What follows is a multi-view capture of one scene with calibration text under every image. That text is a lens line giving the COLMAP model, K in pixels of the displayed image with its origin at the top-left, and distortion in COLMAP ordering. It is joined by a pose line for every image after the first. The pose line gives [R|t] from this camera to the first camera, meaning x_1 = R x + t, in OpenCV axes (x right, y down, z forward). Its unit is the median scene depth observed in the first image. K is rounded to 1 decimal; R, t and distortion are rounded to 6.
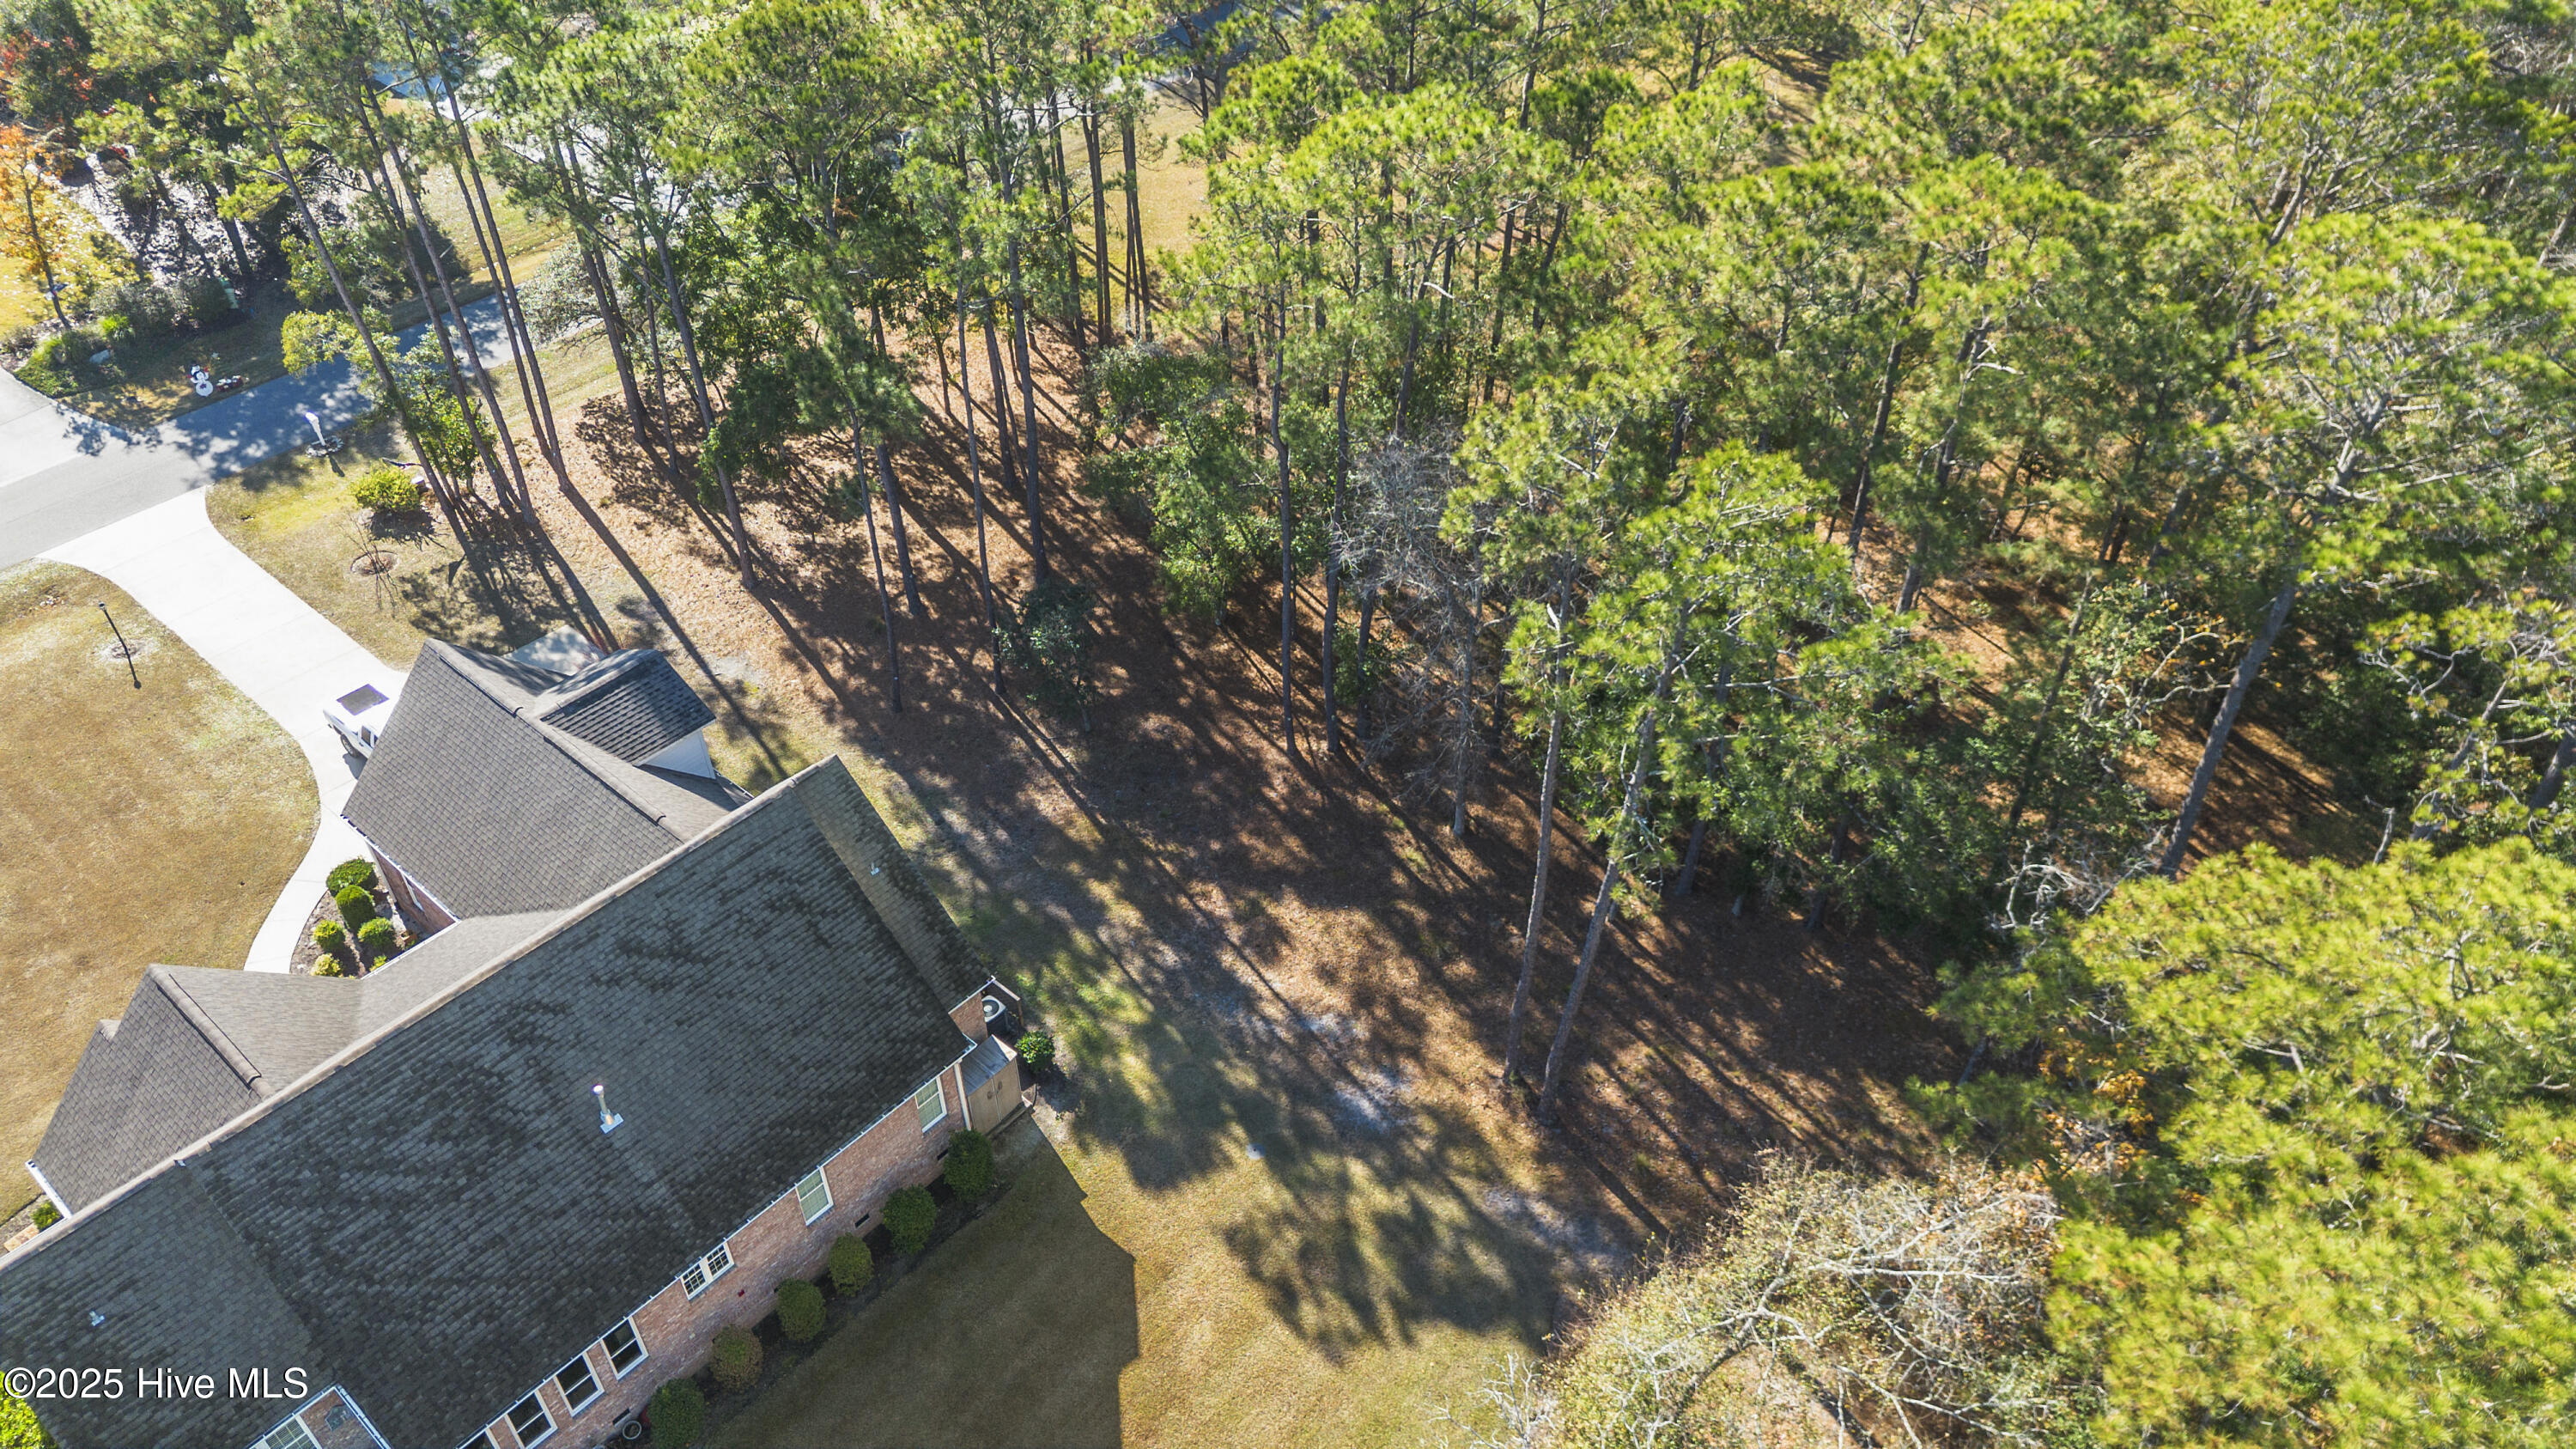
lens RADIAL K [[1775.2, 0, 1286.9], [0, 1775.2, 723.6], [0, 0, 1]] dist [0.003878, -0.009135]
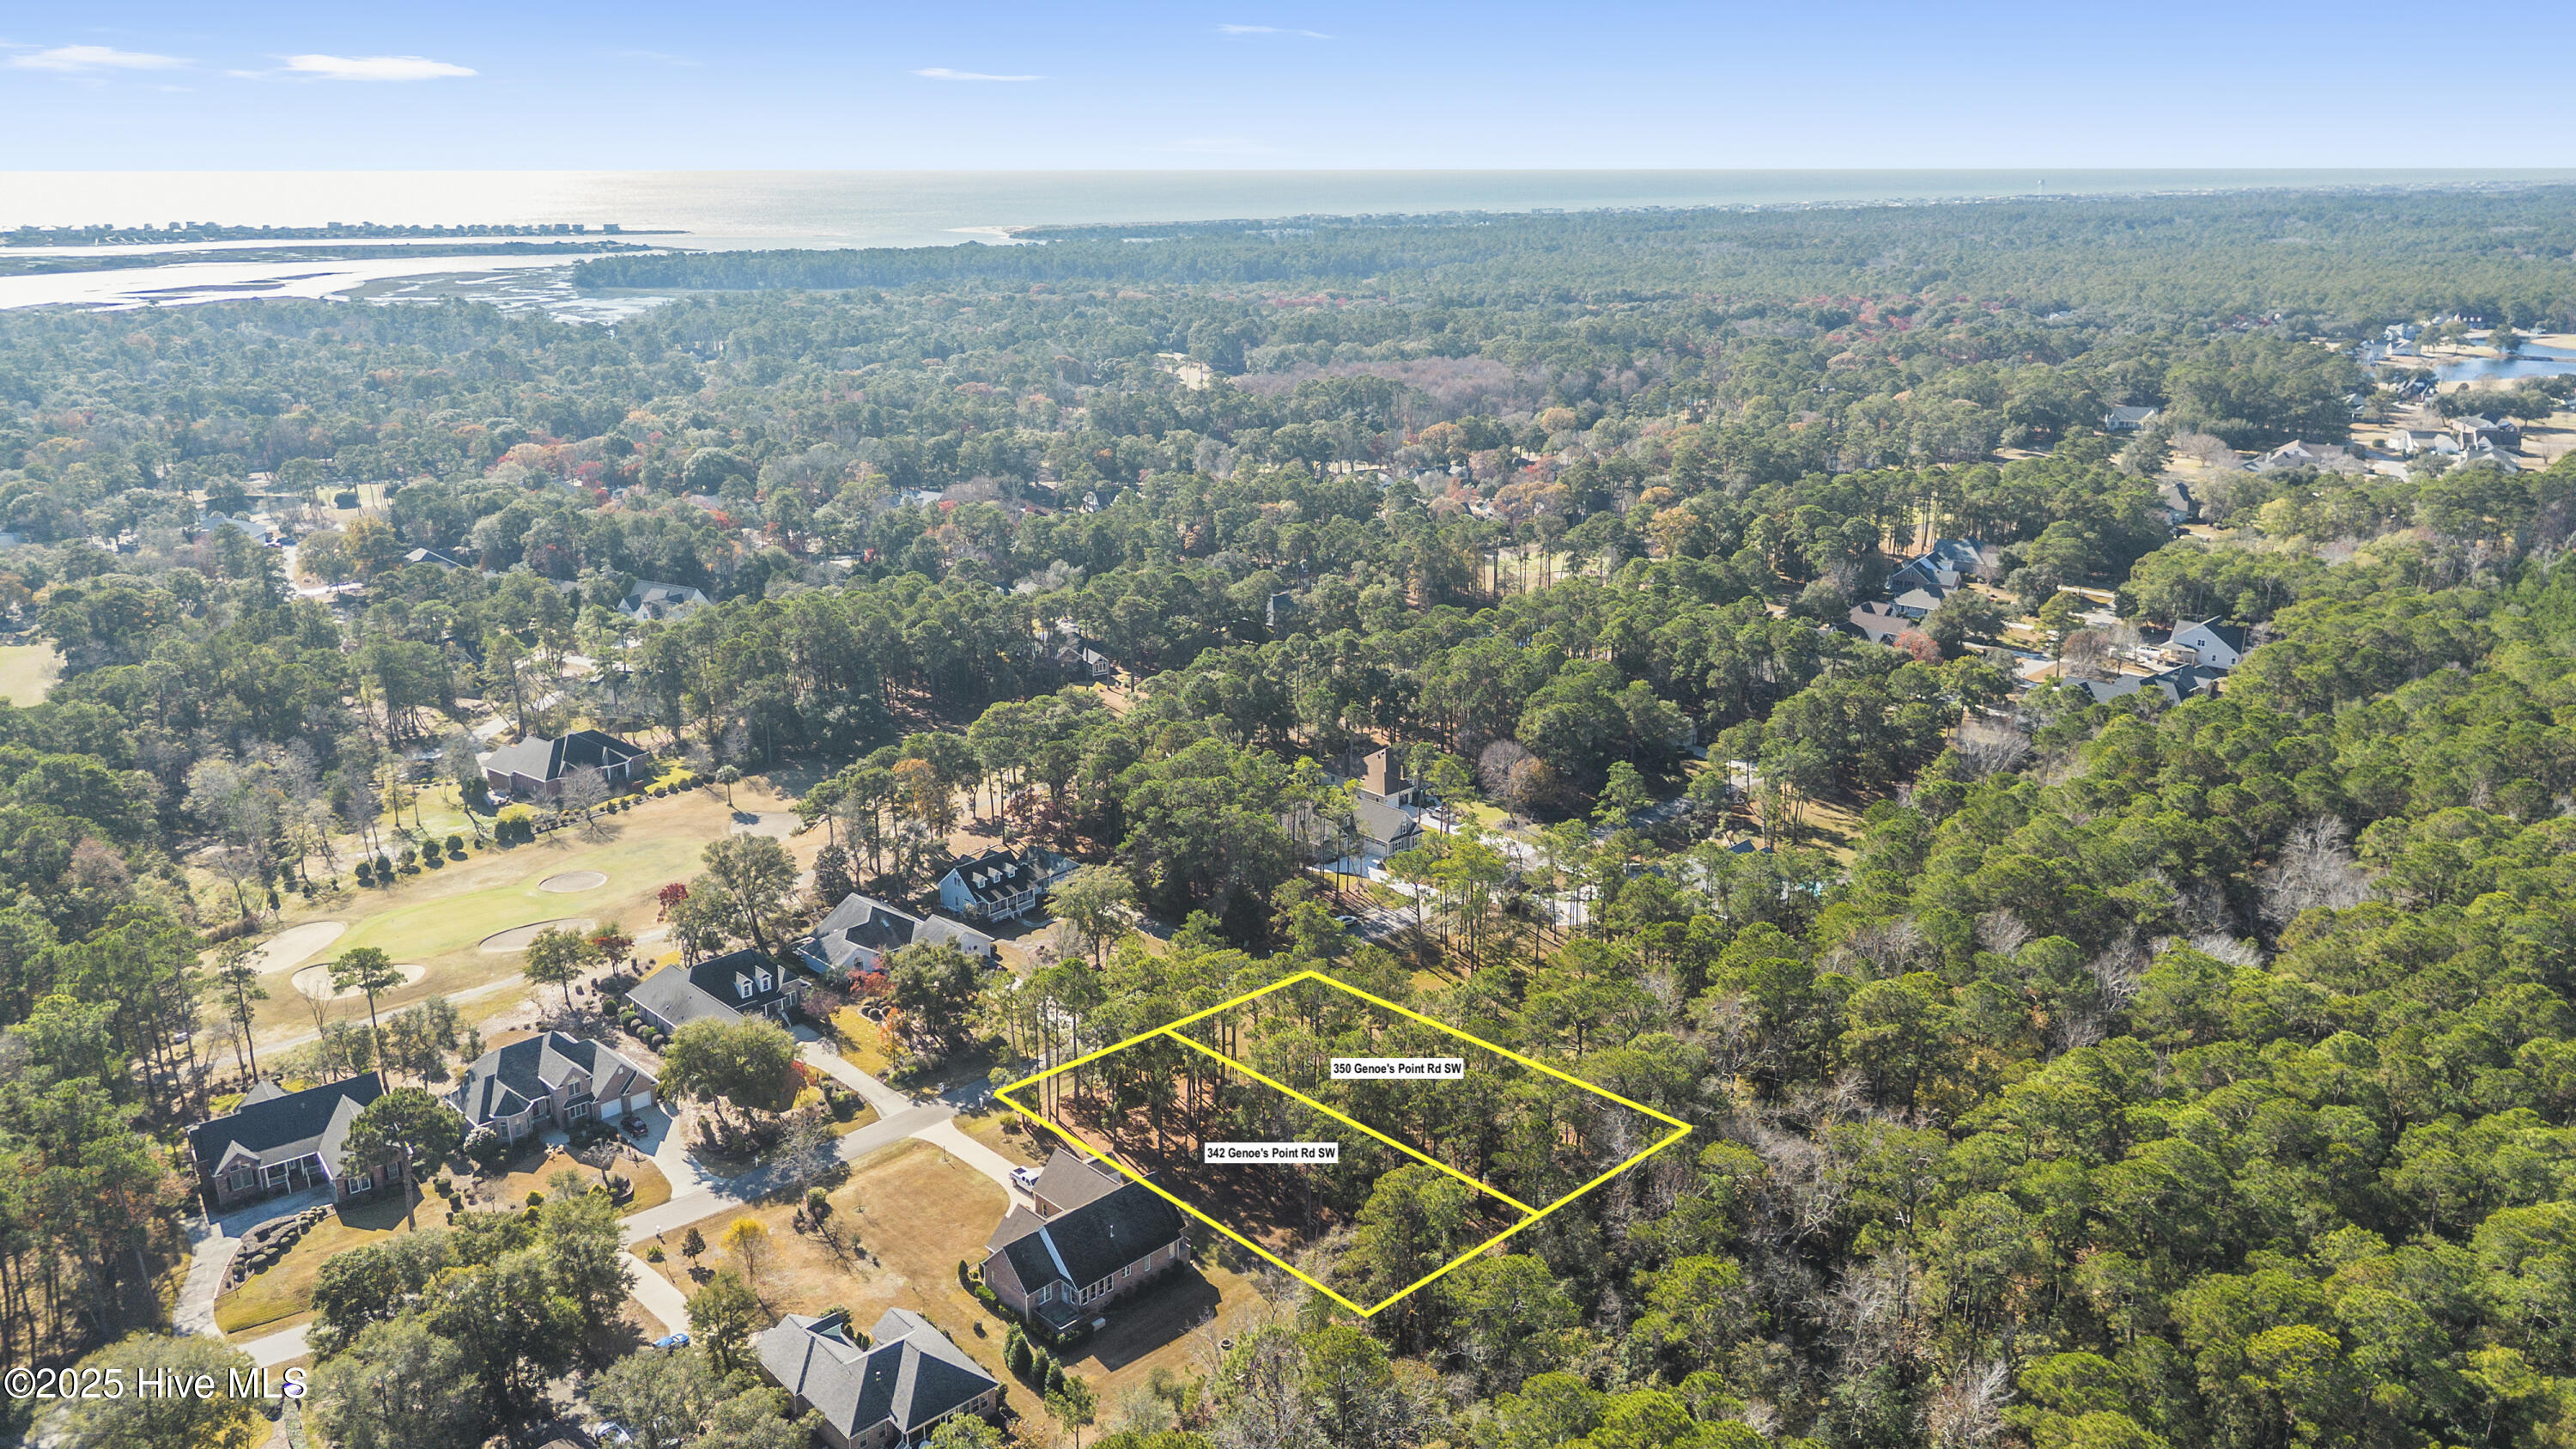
lens RADIAL K [[1775.2, 0, 1286.0], [0, 1775.2, 724.1], [0, 0, 1]] dist [0.003878, -0.009135]
pose [[0.996532, 0.020382, -0.080681, 0.278556], [-0.052219, 0.908056, -0.415581, 0.569313], [0.064793, 0.418353, 0.905971, -2.377176]]
